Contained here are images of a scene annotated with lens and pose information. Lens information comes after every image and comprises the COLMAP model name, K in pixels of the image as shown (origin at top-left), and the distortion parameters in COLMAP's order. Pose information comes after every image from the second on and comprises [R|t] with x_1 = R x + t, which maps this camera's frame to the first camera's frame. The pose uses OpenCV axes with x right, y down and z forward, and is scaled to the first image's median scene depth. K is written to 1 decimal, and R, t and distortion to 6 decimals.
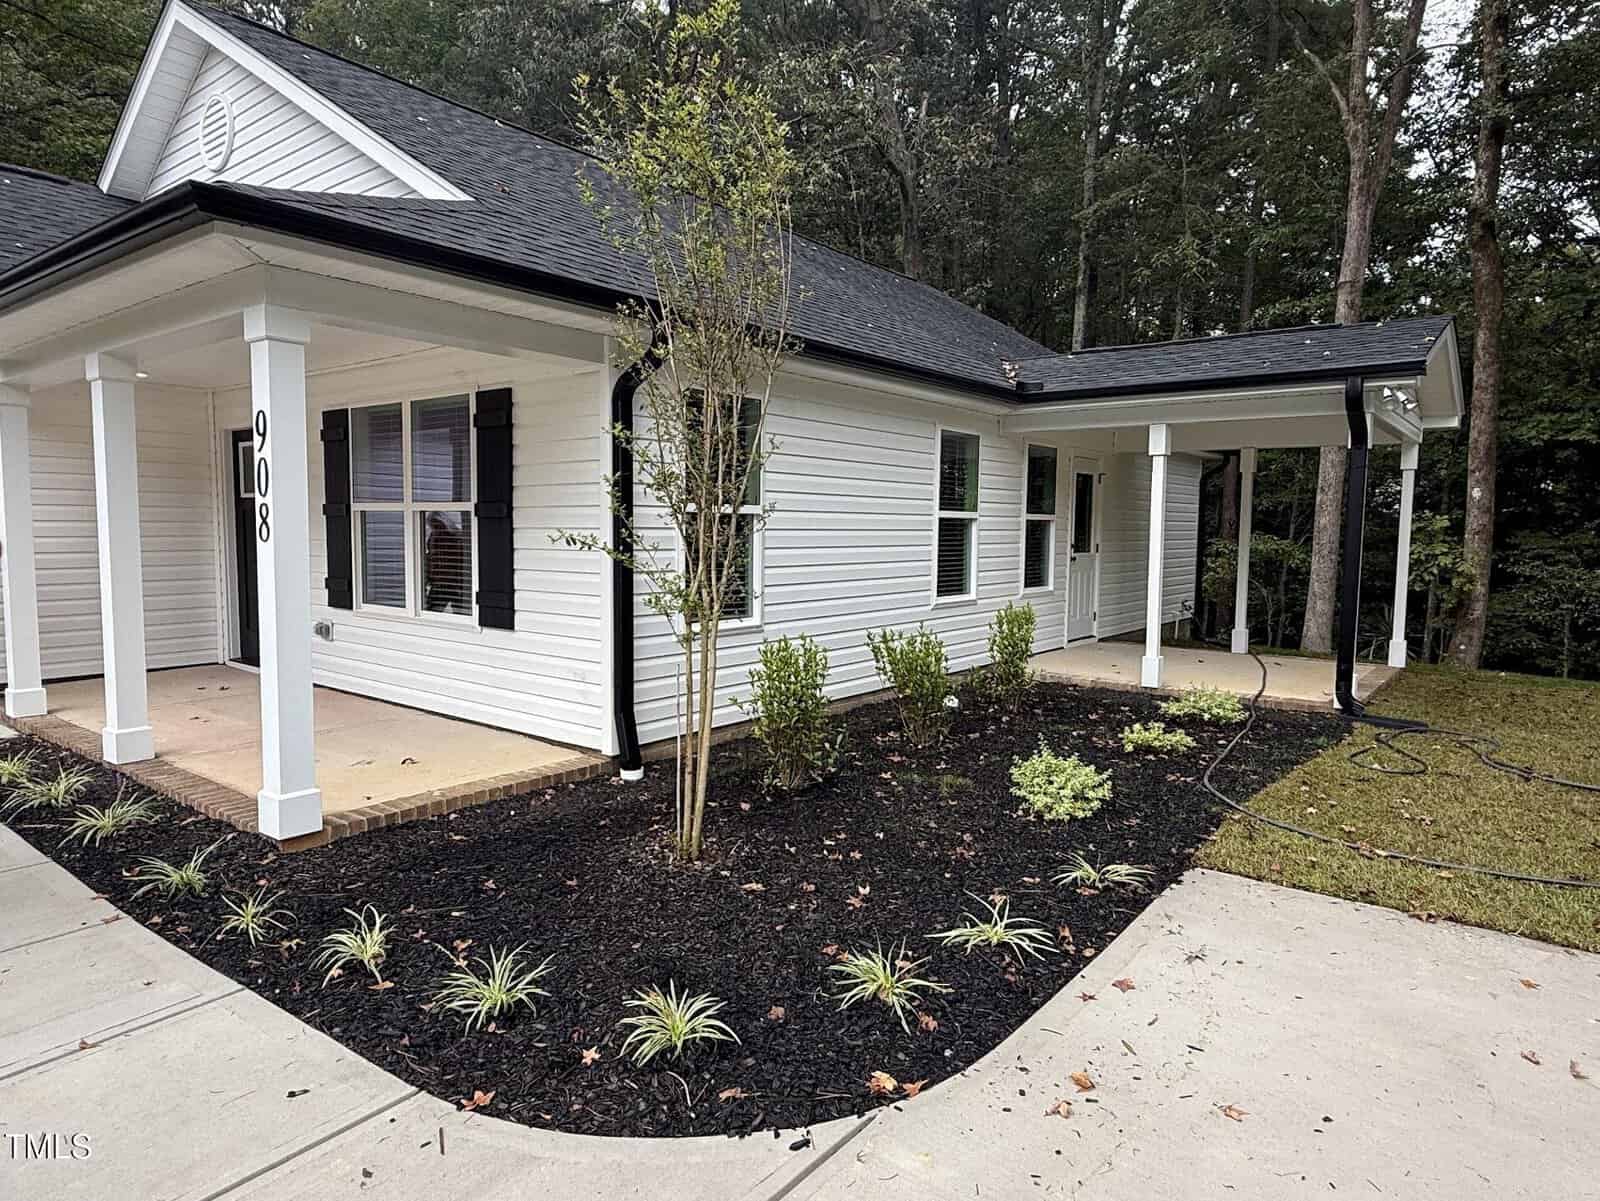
lens RADIAL K [[959.5, 0, 800.0], [0, 959.5, 600.5], [0, 0, 1]] dist [-0.012754, 0.003164]
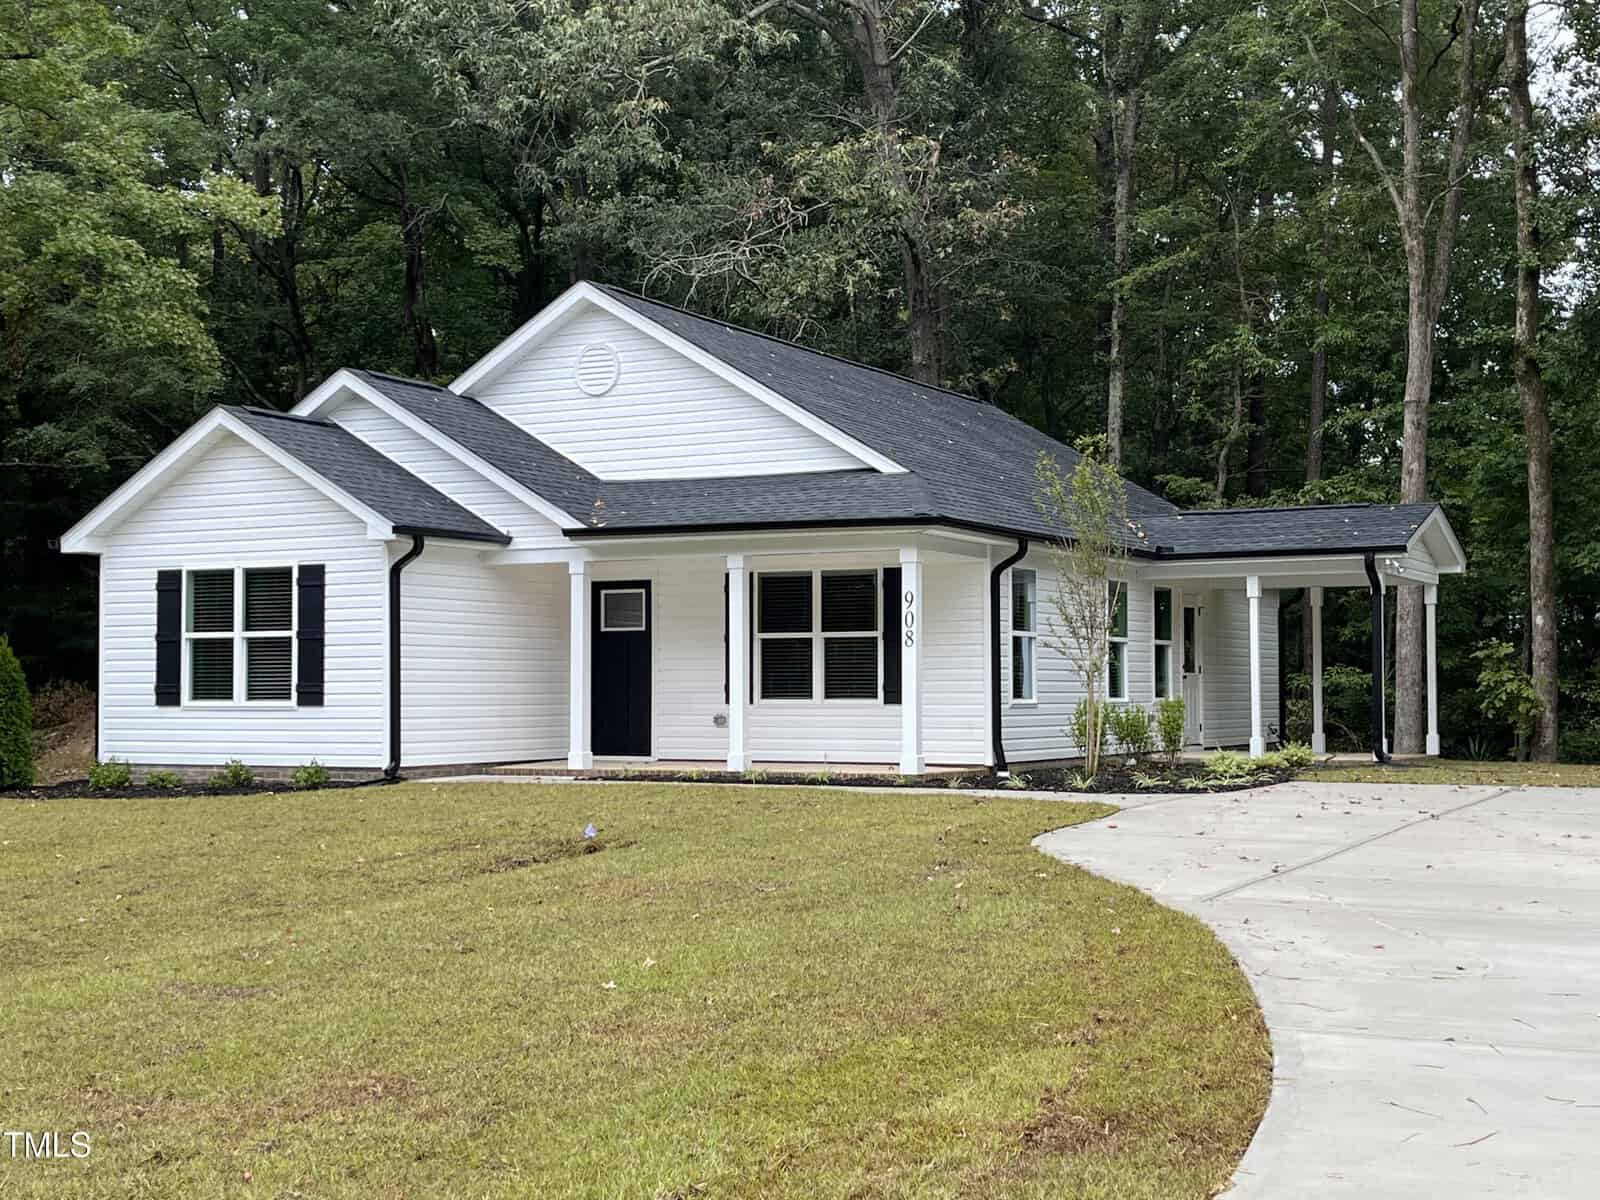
lens RADIAL K [[2093.6, 0, 800.0], [0, 2093.6, 600.0], [0, 0, 1]] dist [0.021111, -0.033152]
pose [[0.984542, -0.004990, 0.175080, -0.454009], [0.026565, 0.992285, -0.121100, 0.115456], [-0.173125, 0.123879, 0.977078, -1.048369]]
